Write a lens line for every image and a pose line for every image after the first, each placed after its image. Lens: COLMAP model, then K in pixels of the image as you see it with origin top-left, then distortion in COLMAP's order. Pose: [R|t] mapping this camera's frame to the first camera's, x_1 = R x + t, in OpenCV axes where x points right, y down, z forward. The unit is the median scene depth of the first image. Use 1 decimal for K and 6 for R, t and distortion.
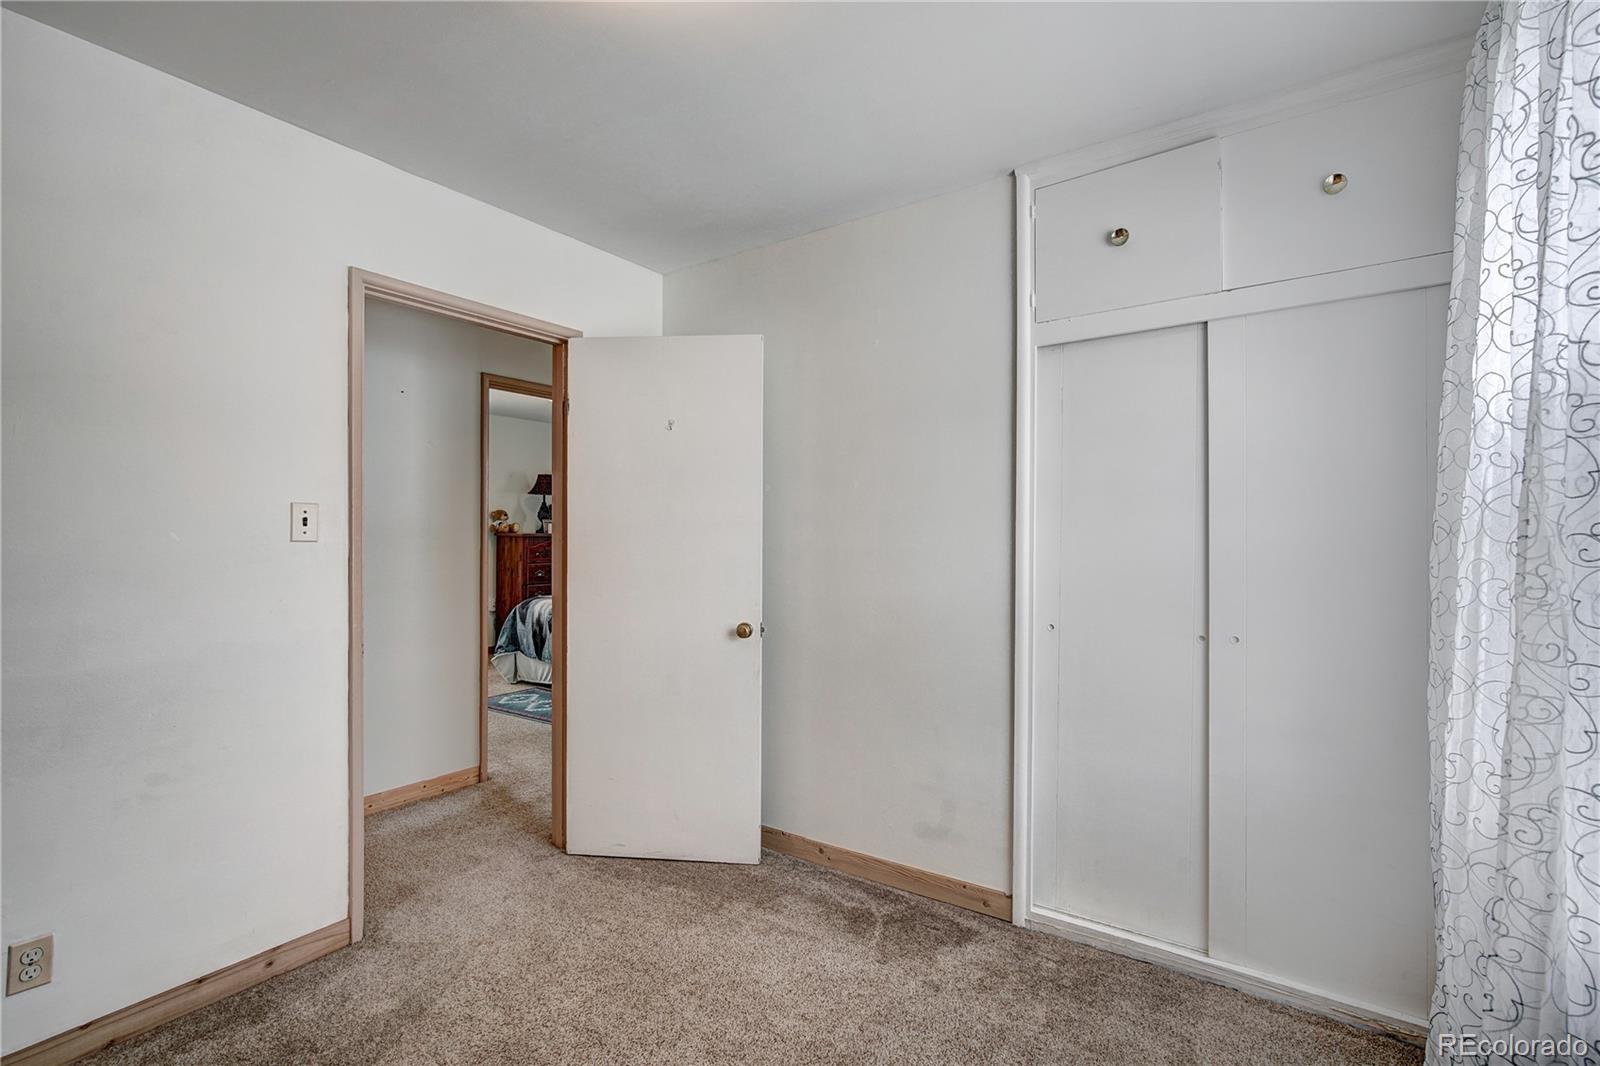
lens RADIAL K [[726.6, 0, 802.0], [0, 726.6, 537.4], [0, 0, 1]] dist [-0.005841, 0.001535]
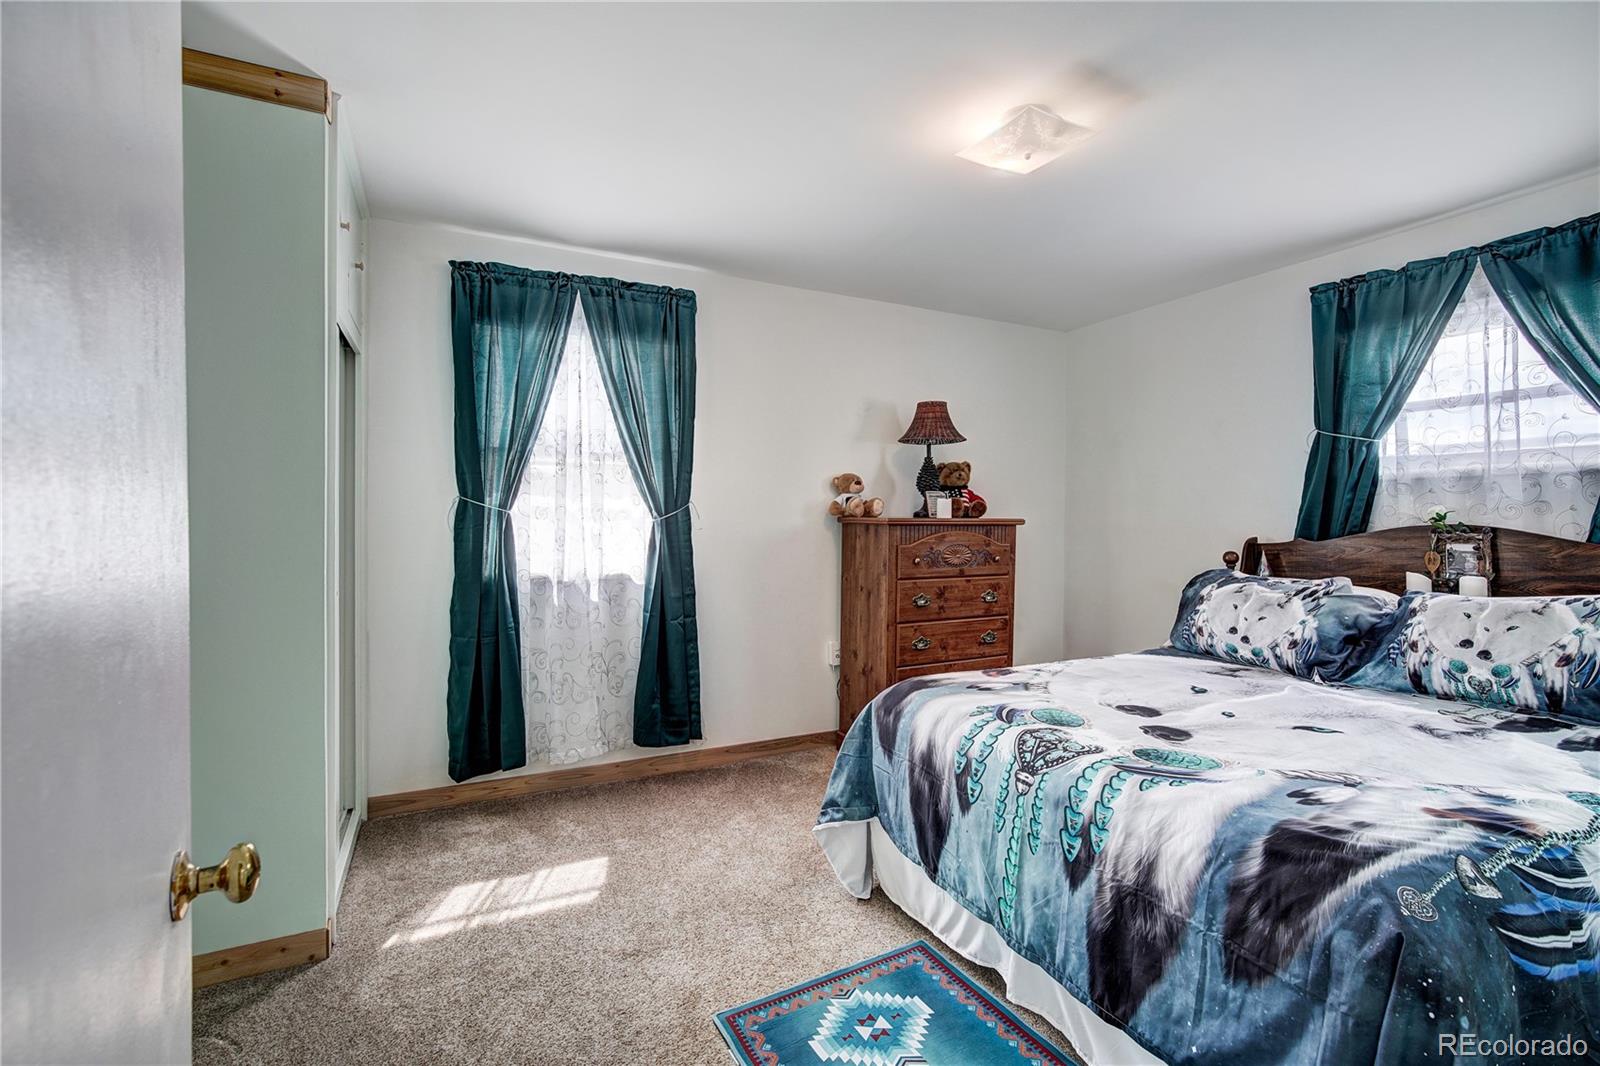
lens RADIAL K [[726.6, 0, 801.9], [0, 726.6, 525.6], [0, 0, 1]] dist [-0.005841, 0.001535]
pose [[0.882056, 0.001905, -0.471141, -0.204196], [-0.003323, 0.999992, -0.002178, 0.001189], [0.471133, 0.003487, 0.882055, 0.536855]]
